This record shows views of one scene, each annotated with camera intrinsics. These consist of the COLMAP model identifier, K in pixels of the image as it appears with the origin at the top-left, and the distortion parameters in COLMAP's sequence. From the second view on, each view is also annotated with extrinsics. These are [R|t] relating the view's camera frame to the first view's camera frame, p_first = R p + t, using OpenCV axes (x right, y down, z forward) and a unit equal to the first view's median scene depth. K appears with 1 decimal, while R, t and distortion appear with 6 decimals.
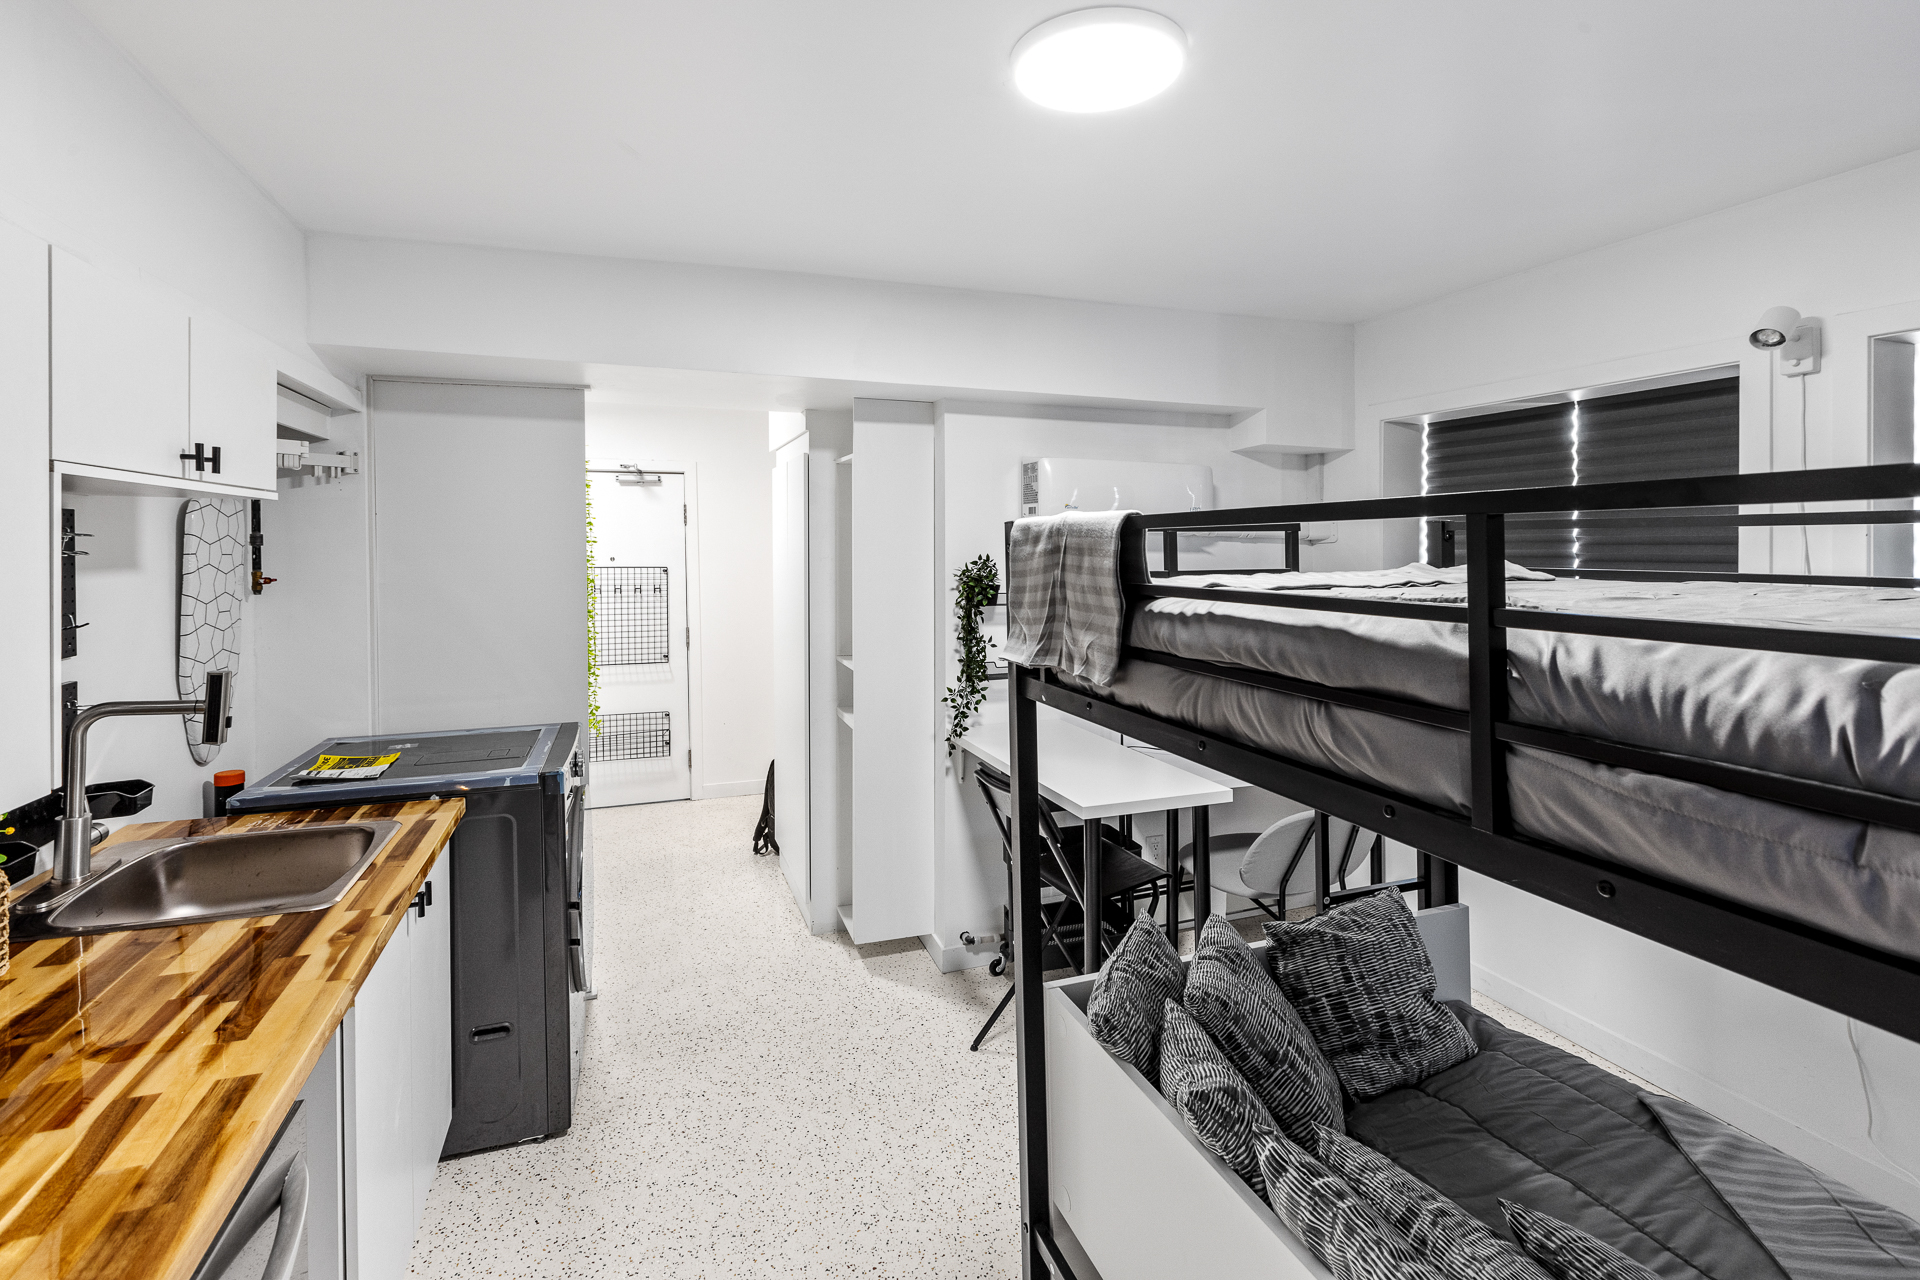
lens RADIAL K [[866.6, 0, 968.6], [0, 866.6, 630.0], [0, 0, 1]] dist [0.001852, -0.001208]
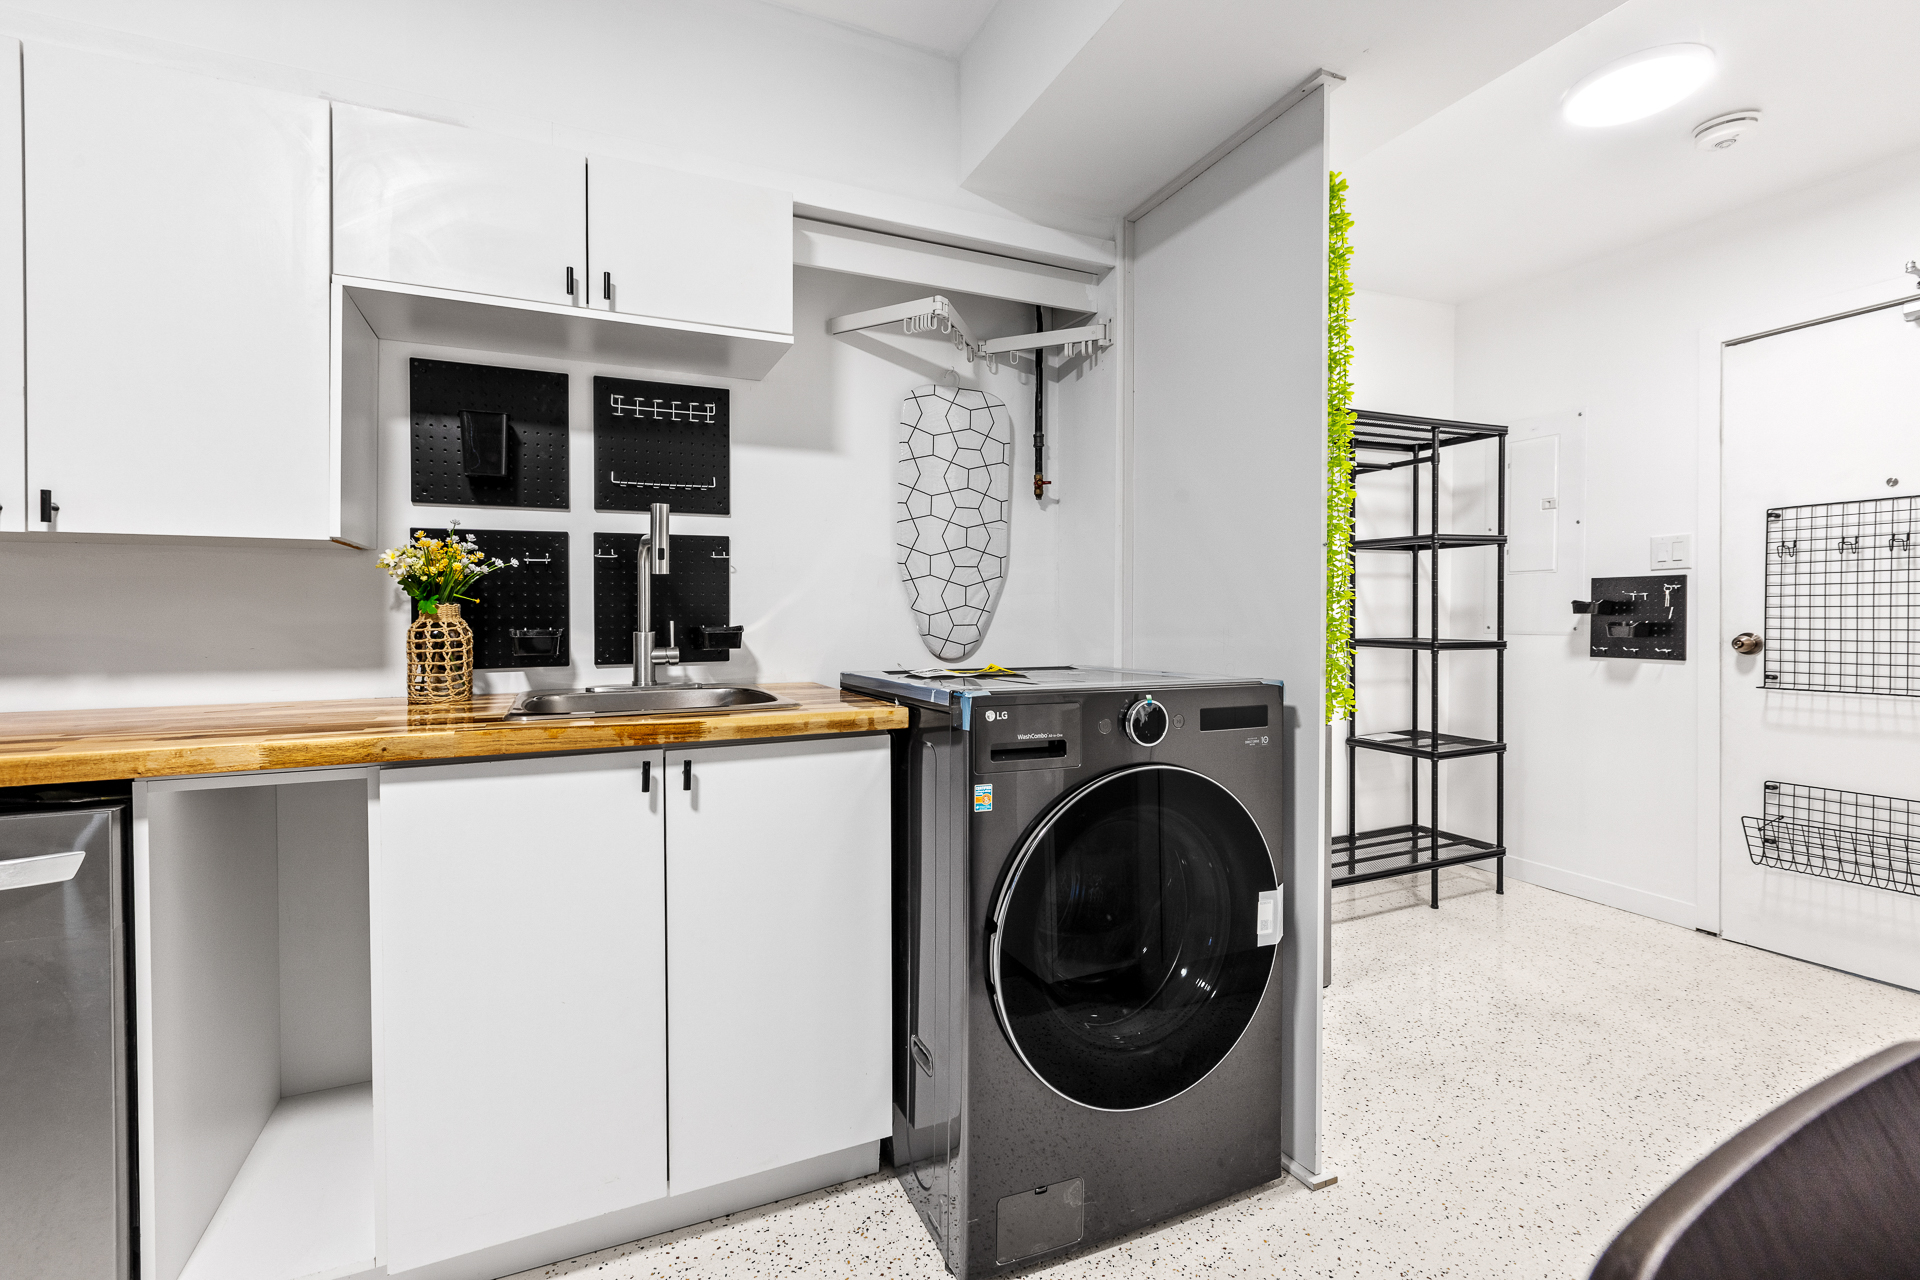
lens RADIAL K [[866.6, 0, 951.4], [0, 866.6, 620.3], [0, 0, 1]] dist [0.001852, -0.001208]
pose [[0.062427, 0.007695, -0.998020, 0.054131], [-0.096039, 0.995376, 0.001668, 0.048409], [0.993418, 0.095745, 0.062877, 0.436617]]
